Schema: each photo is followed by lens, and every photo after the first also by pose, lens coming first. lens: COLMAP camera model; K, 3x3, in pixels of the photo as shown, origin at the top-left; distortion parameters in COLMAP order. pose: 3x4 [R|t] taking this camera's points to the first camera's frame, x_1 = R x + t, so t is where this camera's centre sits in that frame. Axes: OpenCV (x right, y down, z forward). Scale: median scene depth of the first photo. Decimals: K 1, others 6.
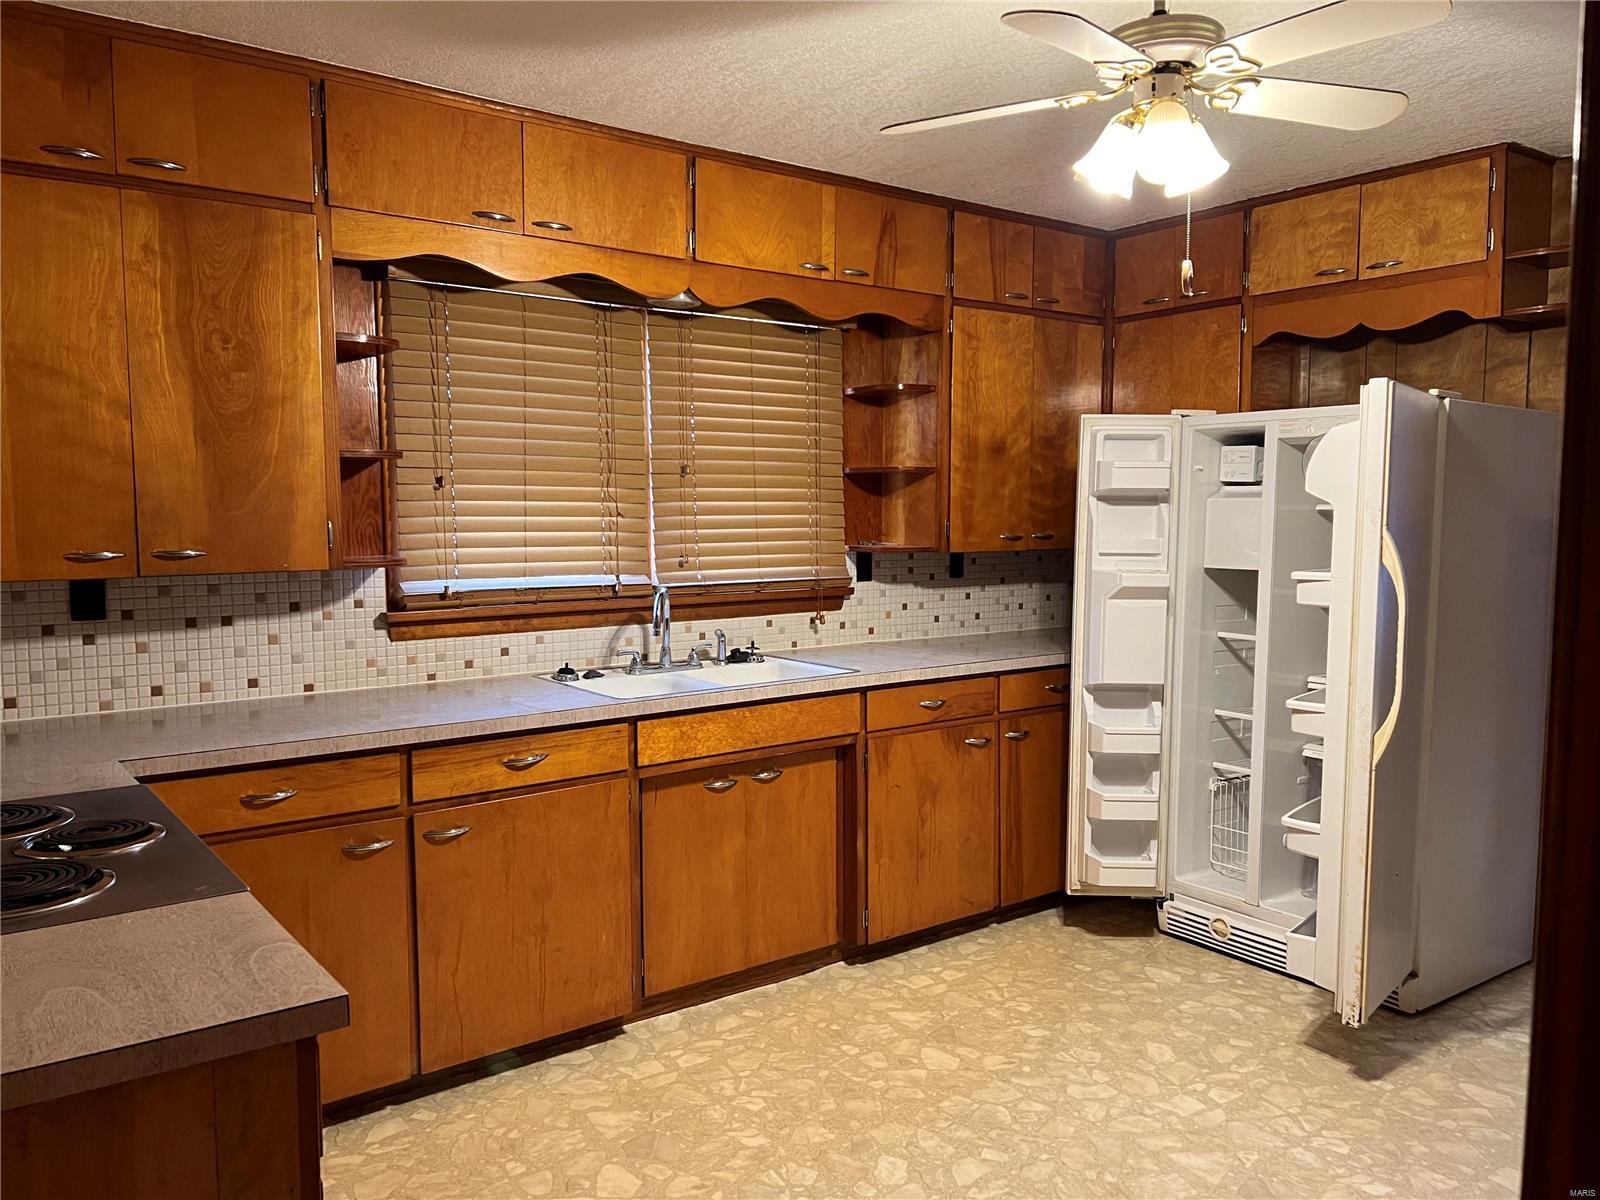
lens RADIAL K [[1195.6, 0, 807.6], [0, 1195.6, 602.7], [0, 0, 1]] dist [0.027303, -0.021068]
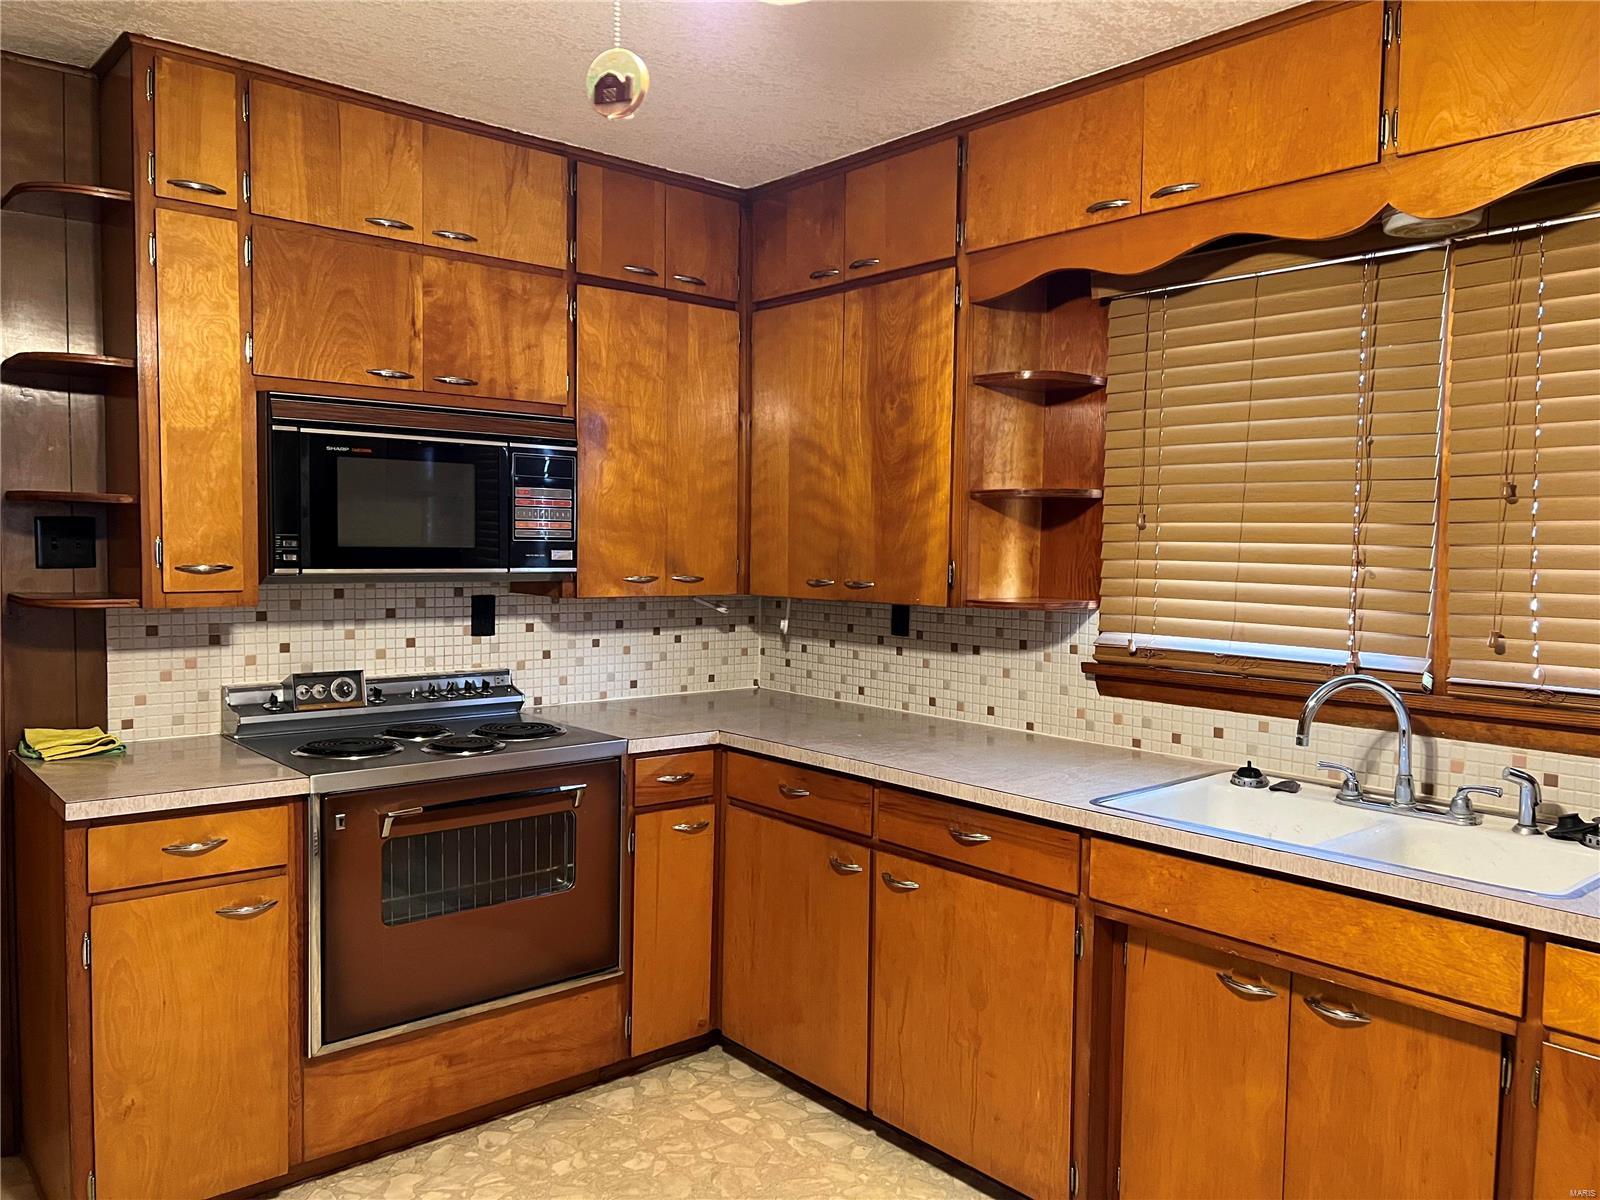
lens RADIAL K [[1195.6, 0, 807.3], [0, 1195.6, 601.7], [0, 0, 1]] dist [0.027303, -0.021068]
pose [[0.070081, 0.057545, -0.995880, 0.575682], [-0.088264, 0.994777, 0.051270, -0.069313], [0.993629, 0.084307, 0.074794, 0.744946]]
